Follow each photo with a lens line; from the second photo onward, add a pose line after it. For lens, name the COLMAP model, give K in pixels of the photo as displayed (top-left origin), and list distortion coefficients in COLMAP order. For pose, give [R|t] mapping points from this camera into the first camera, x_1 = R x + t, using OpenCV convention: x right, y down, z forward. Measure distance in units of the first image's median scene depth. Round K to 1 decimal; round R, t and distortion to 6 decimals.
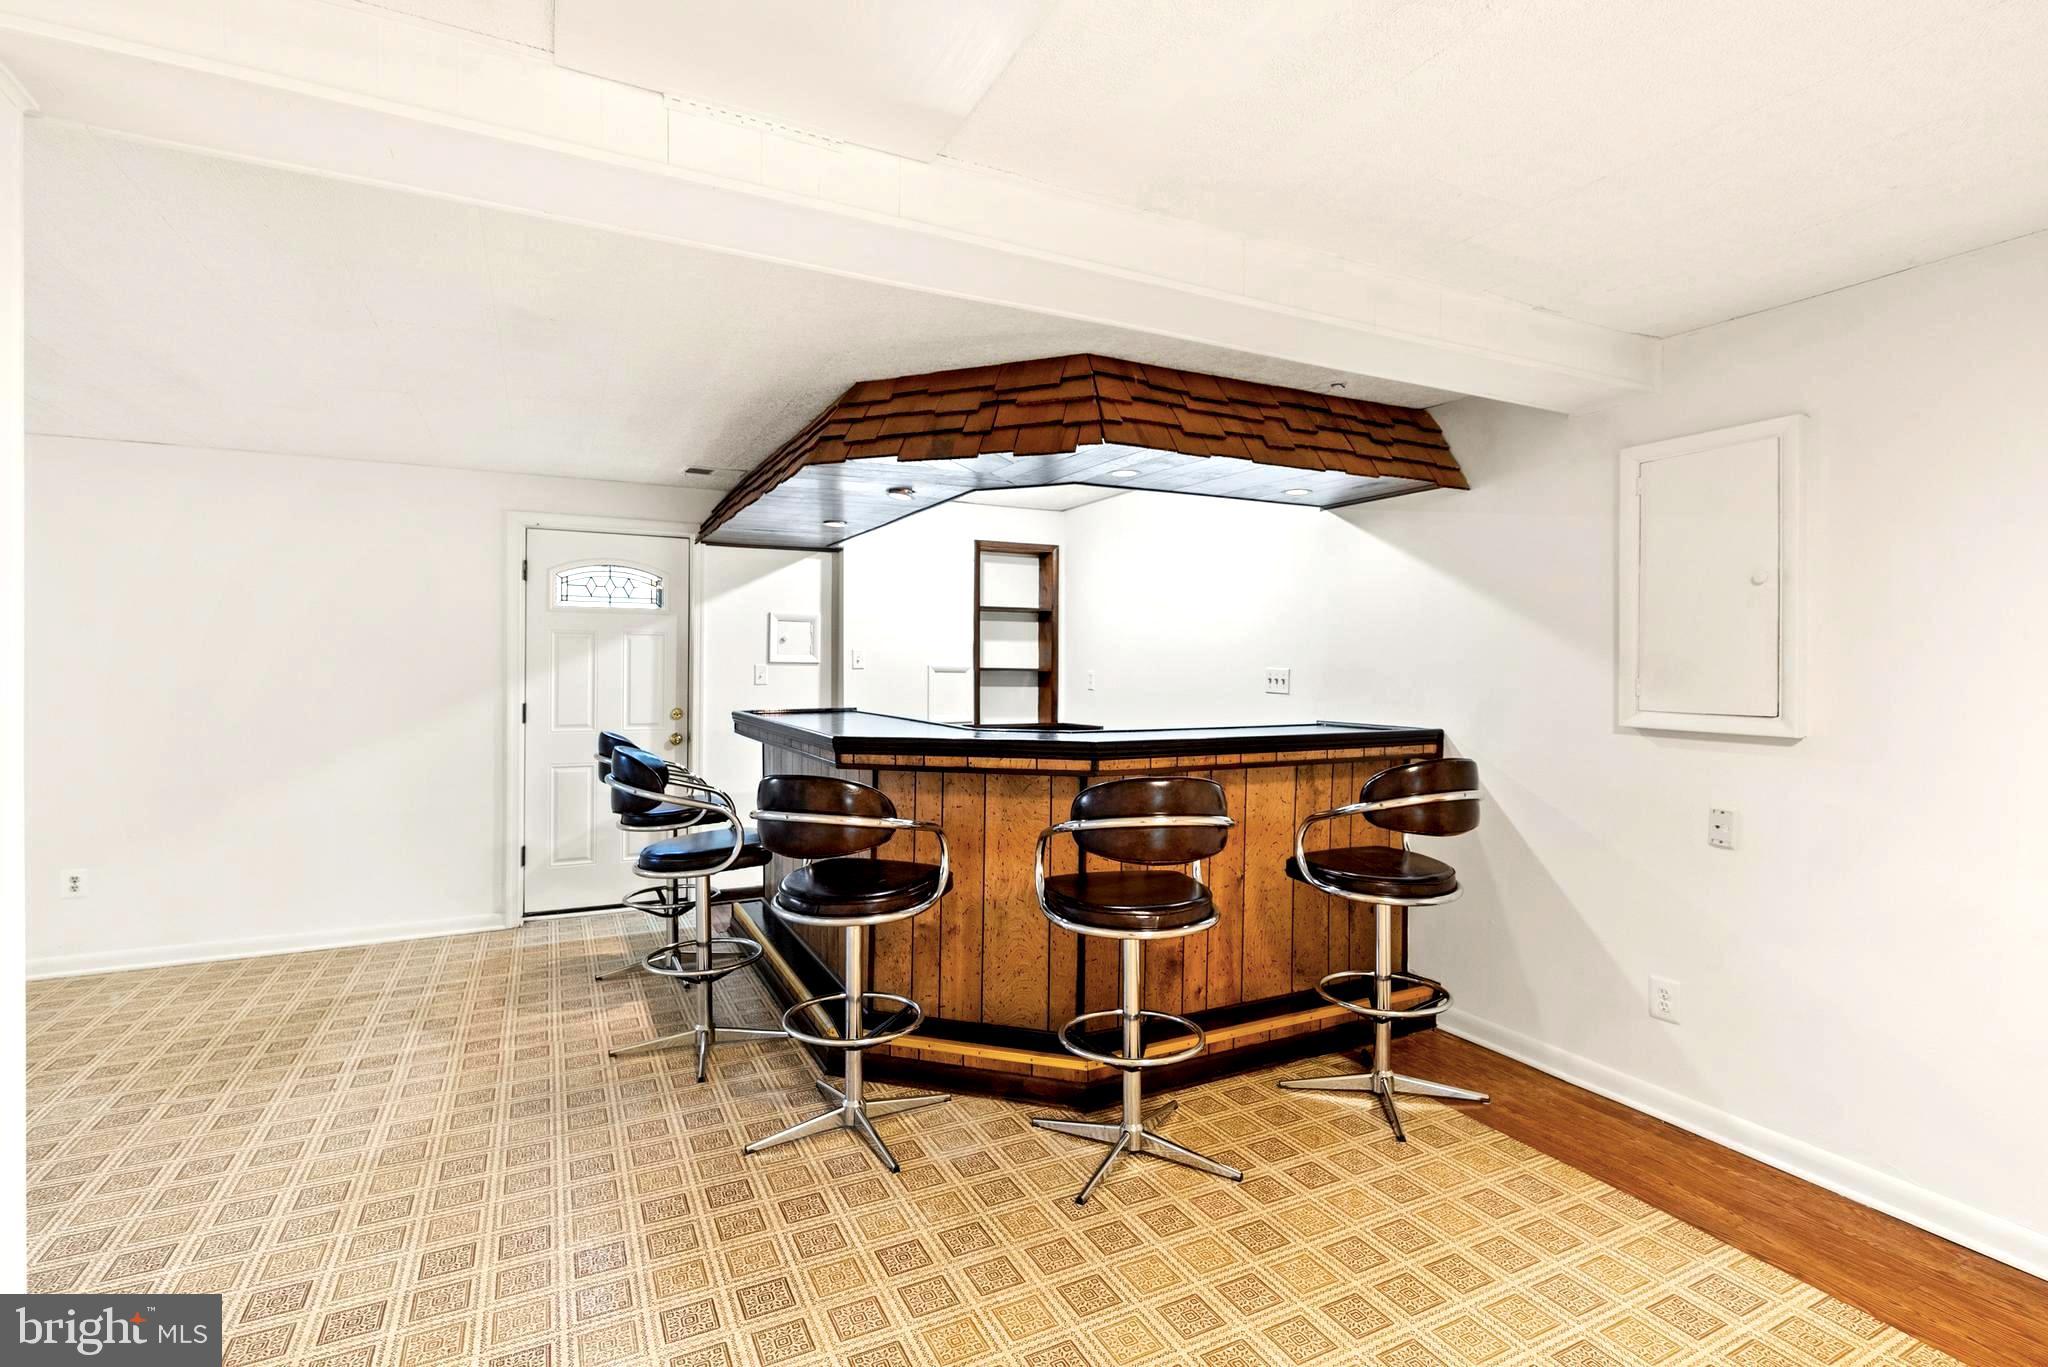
lens RADIAL K [[960.7, 0, 1029.3], [0, 960.7, 684.0], [0, 0, 1]] dist [0.002212, 0.000194]
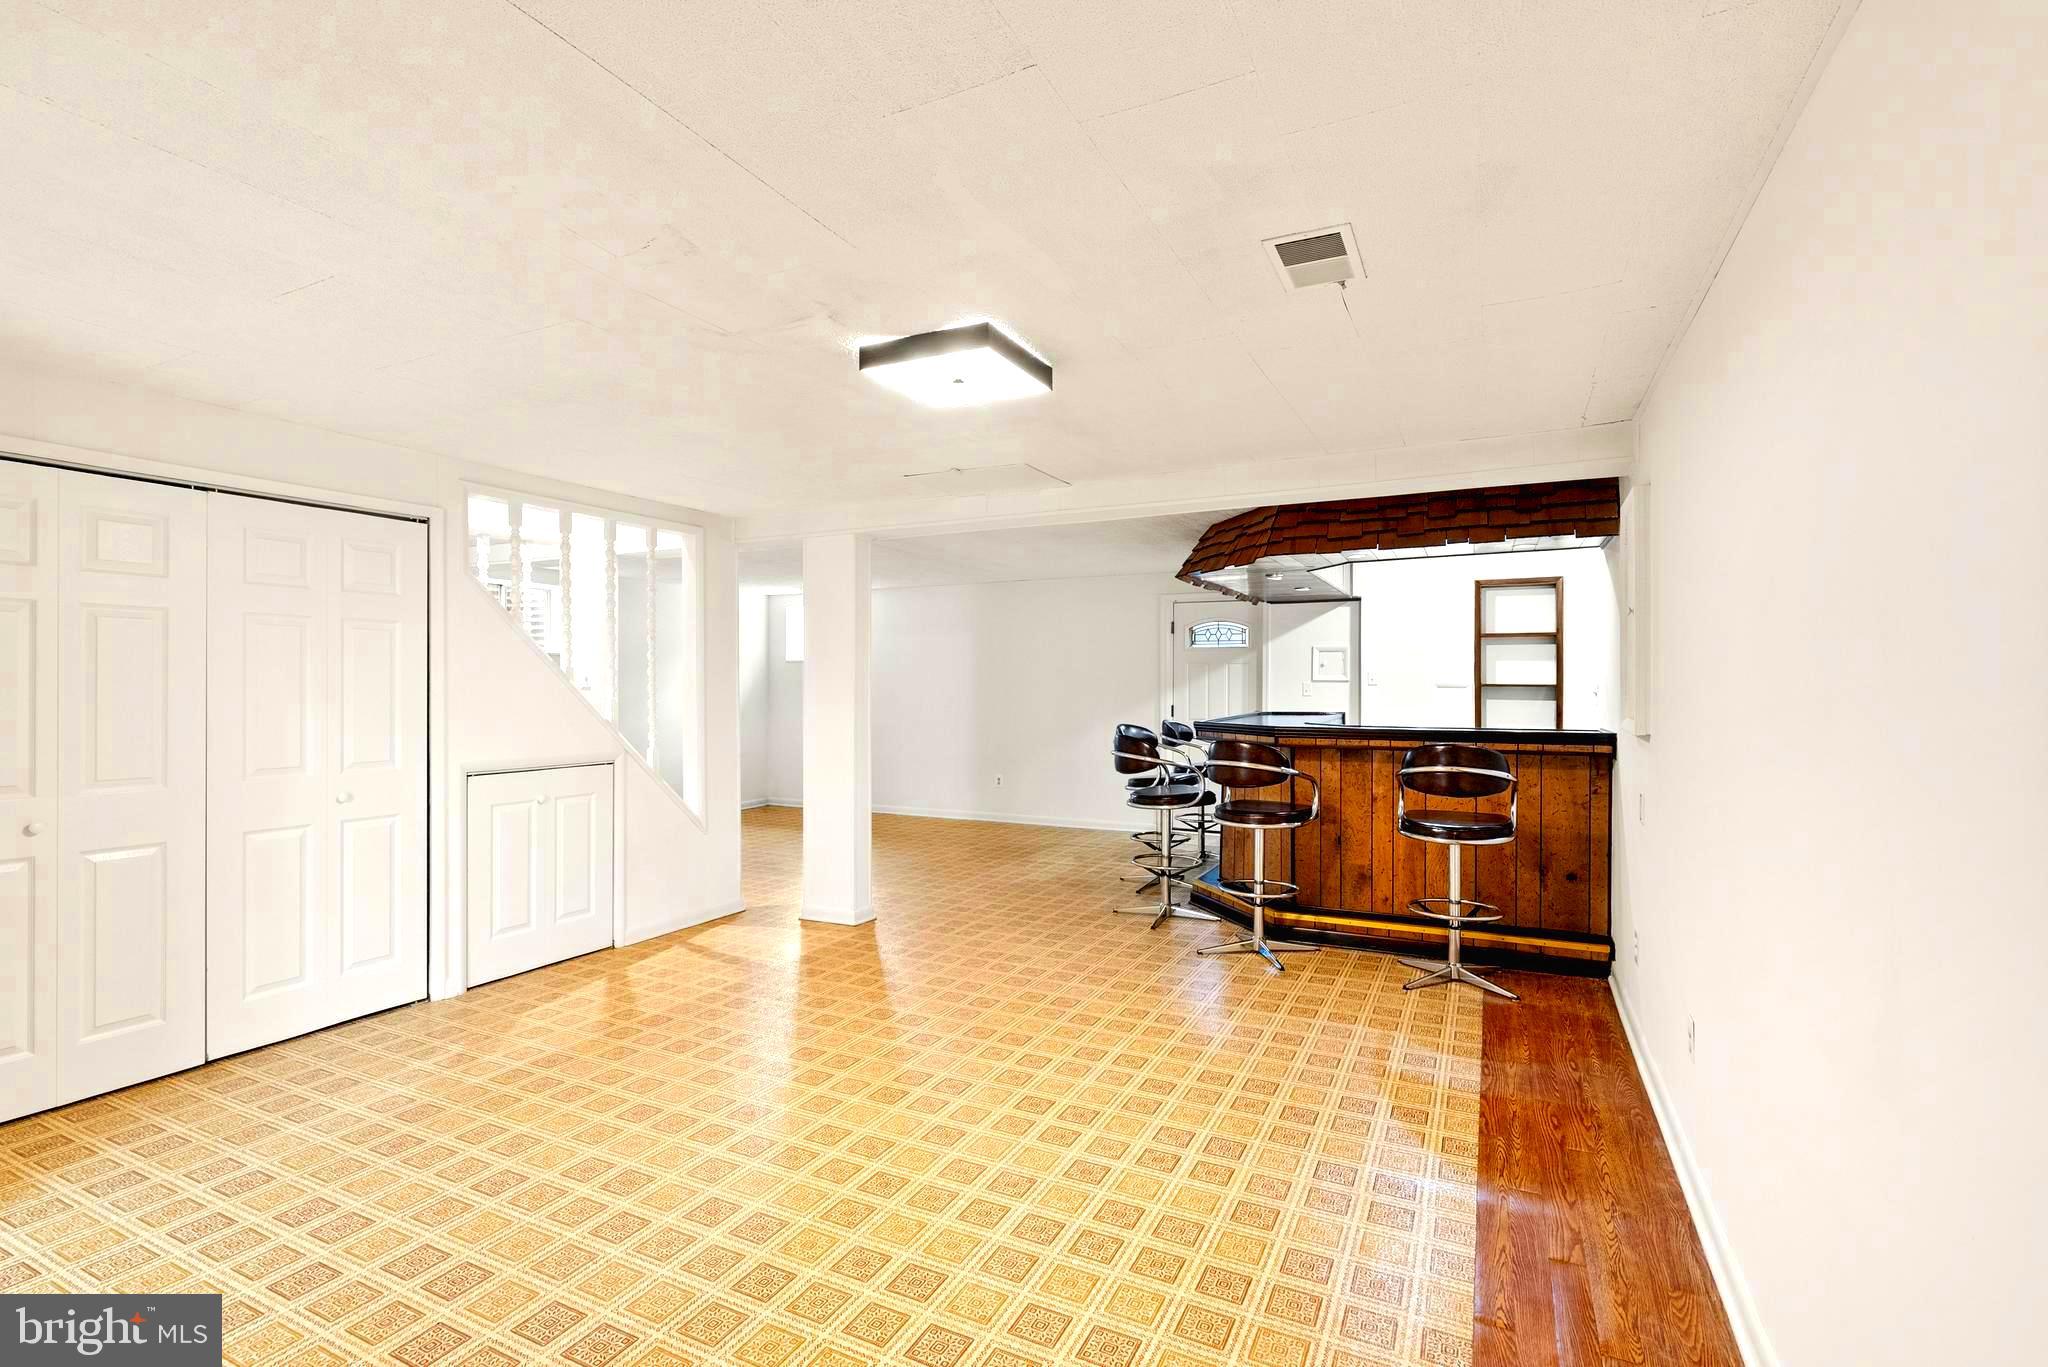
lens RADIAL K [[960.7, 0, 1018.6], [0, 960.7, 683.6], [0, 0, 1]] dist [0.002212, 0.000194]
pose [[0.584232, -0.002894, -0.811582, 1.141662], [-0.012355, 0.999846, -0.012459, 0.011419], [0.811493, 0.017306, 0.584106, -0.366955]]
